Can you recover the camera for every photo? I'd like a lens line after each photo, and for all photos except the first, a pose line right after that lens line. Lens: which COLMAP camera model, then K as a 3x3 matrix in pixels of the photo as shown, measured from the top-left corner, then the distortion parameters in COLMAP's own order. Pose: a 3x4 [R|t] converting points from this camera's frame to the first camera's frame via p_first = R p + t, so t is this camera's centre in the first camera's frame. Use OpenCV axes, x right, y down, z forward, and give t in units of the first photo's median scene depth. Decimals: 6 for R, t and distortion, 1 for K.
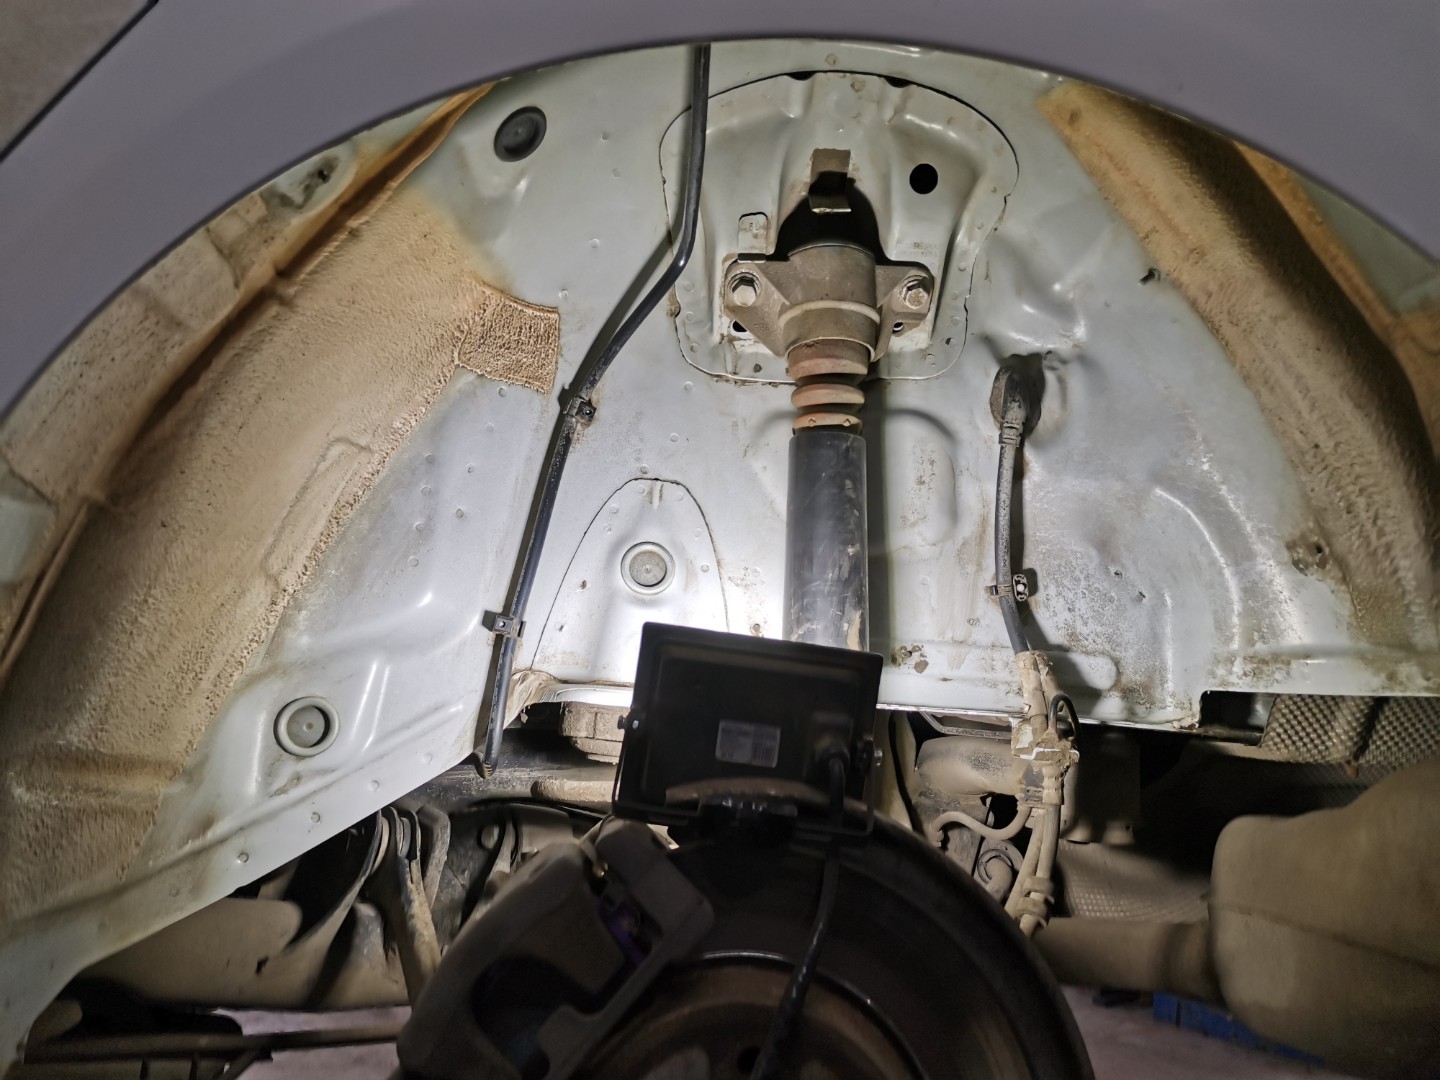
lens RADIAL K [[1073.9, 0, 727.1], [0, 1073.9, 535.5], [0, 0, 1]] dist [0.097357, -0.127074]
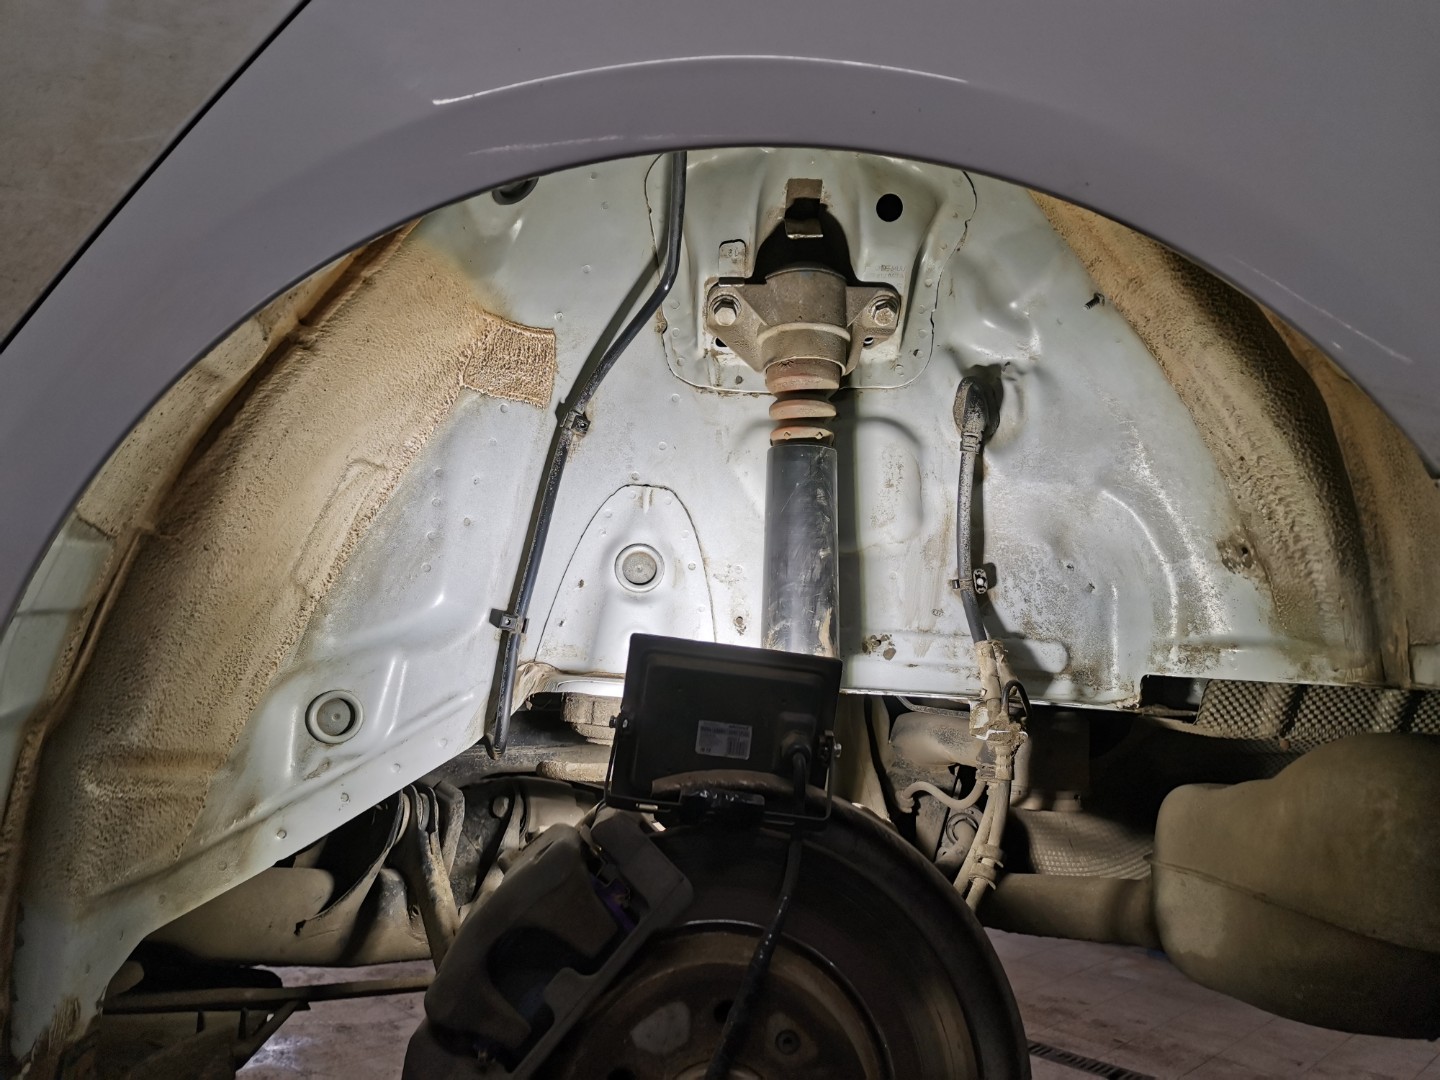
lens RADIAL K [[1073.9, 0, 727.1], [0, 1073.9, 535.5], [0, 0, 1]] dist [0.097357, -0.127074]
pose [[0.999947, -0.009218, -0.004640, 0.022512], [0.009436, 0.998736, 0.049361, -0.059903], [0.004179, -0.049402, 0.998770, -0.099519]]
